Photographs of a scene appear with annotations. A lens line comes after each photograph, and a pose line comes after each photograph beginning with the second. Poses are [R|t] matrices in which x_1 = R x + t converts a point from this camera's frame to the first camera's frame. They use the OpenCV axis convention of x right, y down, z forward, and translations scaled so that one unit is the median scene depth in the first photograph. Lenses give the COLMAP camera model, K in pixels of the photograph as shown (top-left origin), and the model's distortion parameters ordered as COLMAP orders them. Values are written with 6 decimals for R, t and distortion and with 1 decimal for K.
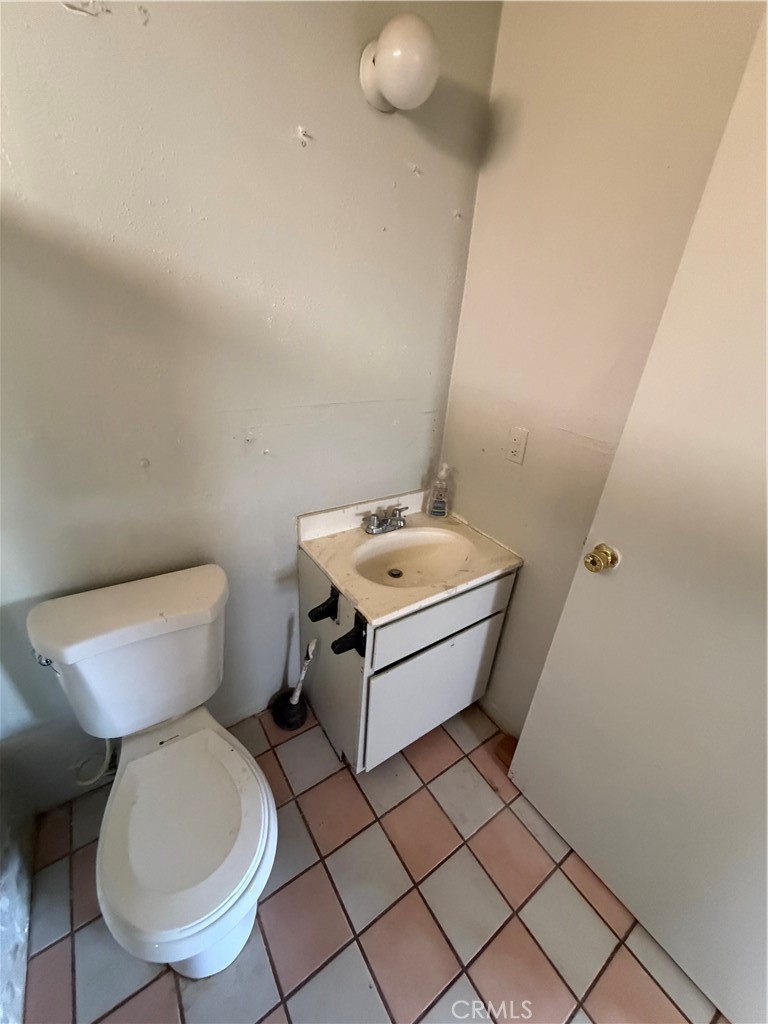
lens RADIAL K [[407.1, 0, 384.2], [0, 407.1, 509.0], [0, 0, 1]] dist [-0.002248, 0.000162]
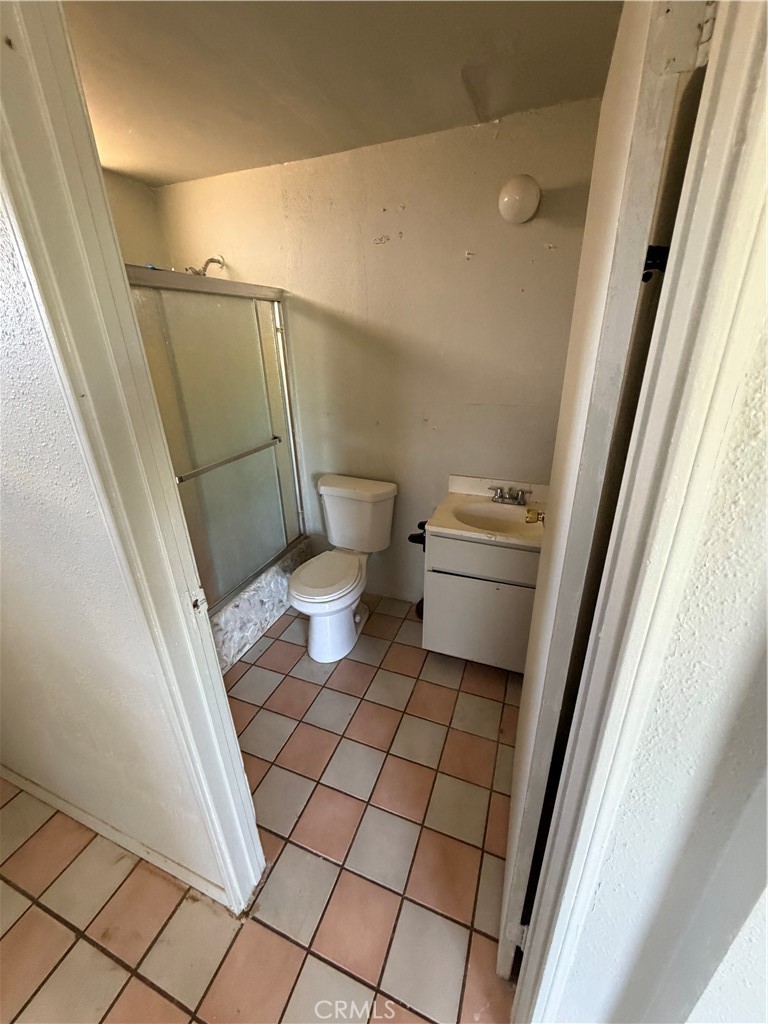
lens RADIAL K [[407.1, 0, 387.7], [0, 407.1, 512.1], [0, 0, 1]] dist [-0.002248, 0.000162]
pose [[0.567239, 0.243449, -0.786748, 1.034006], [-0.318233, 0.945900, 0.063253, 0.148700], [0.759584, 0.214490, 0.614025, -0.129759]]
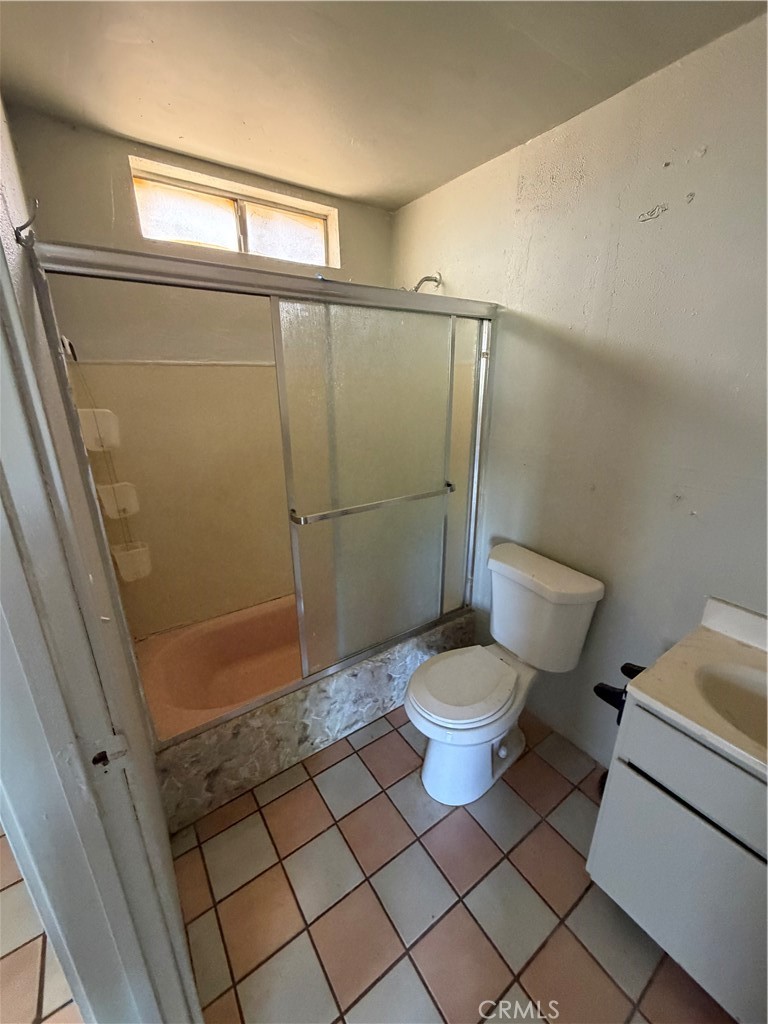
lens RADIAL K [[407.1, 0, 388.8], [0, 407.1, 509.2], [0, 0, 1]] dist [-0.002248, 0.000162]
pose [[0.010883, 0.237534, -0.971318, 0.679416], [-0.454315, 0.866503, 0.206811, -0.014241], [0.890775, 0.439034, 0.117346, 0.199775]]
